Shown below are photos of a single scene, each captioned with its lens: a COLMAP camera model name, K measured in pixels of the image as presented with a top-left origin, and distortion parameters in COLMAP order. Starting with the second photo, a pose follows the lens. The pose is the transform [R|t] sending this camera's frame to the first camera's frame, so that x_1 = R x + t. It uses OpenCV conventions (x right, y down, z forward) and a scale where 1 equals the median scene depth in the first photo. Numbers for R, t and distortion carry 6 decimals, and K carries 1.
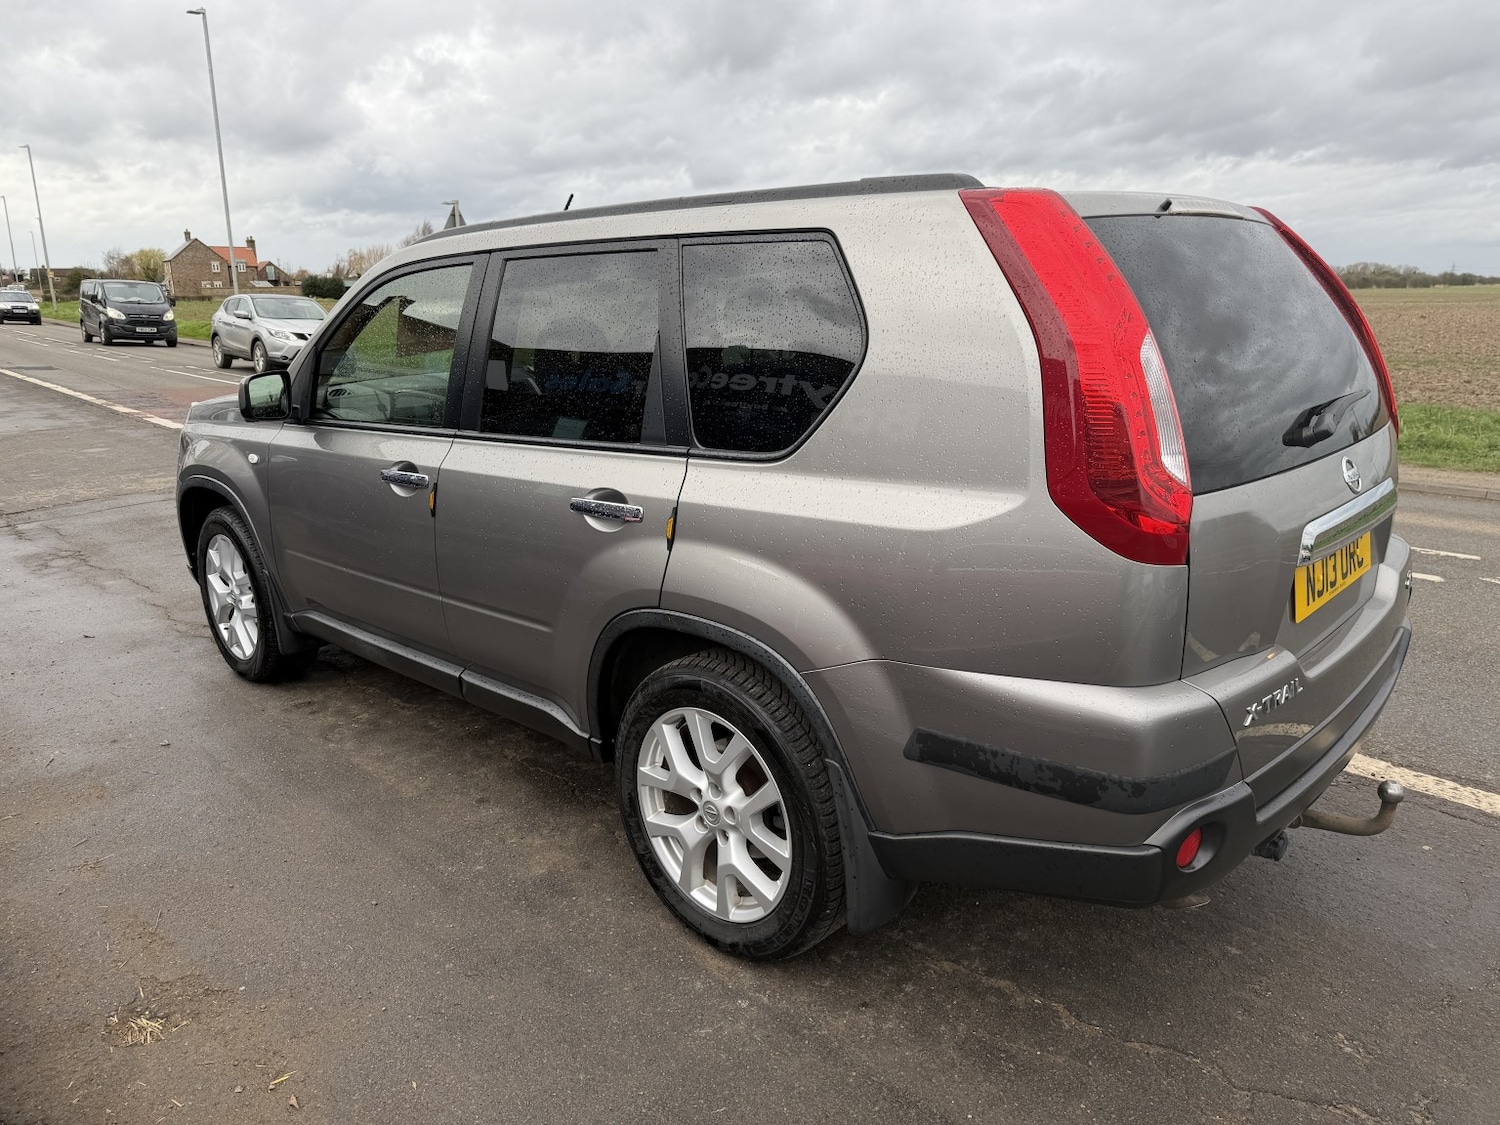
lens RADIAL K [[1083.6, 0, 748.9], [0, 1083.6, 564.1], [0, 0, 1]] dist [0.006115, -0.009113]
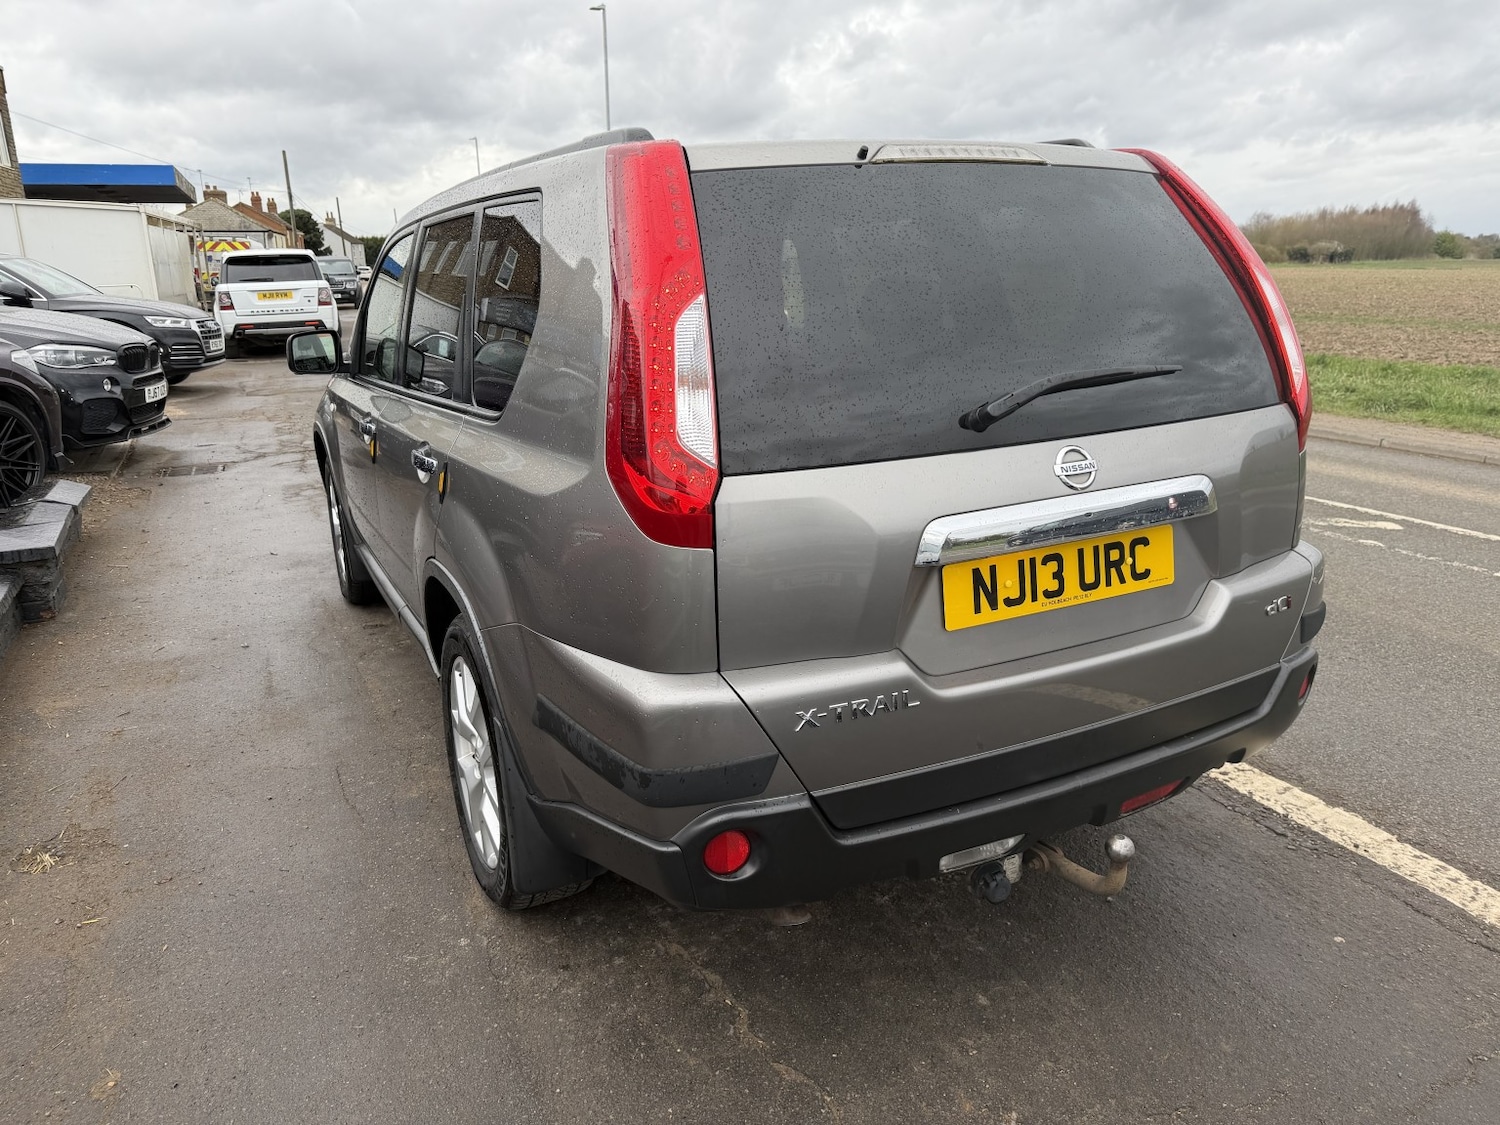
lens RADIAL K [[1083.6, 0, 748.9], [0, 1083.6, 564.1], [0, 0, 1]] dist [0.006115, -0.009113]
pose [[0.938324, 0.086699, -0.334710, 0.584556], [-0.078021, 0.996176, 0.039313, -0.019681], [0.336839, -0.010774, 0.941501, 0.115893]]
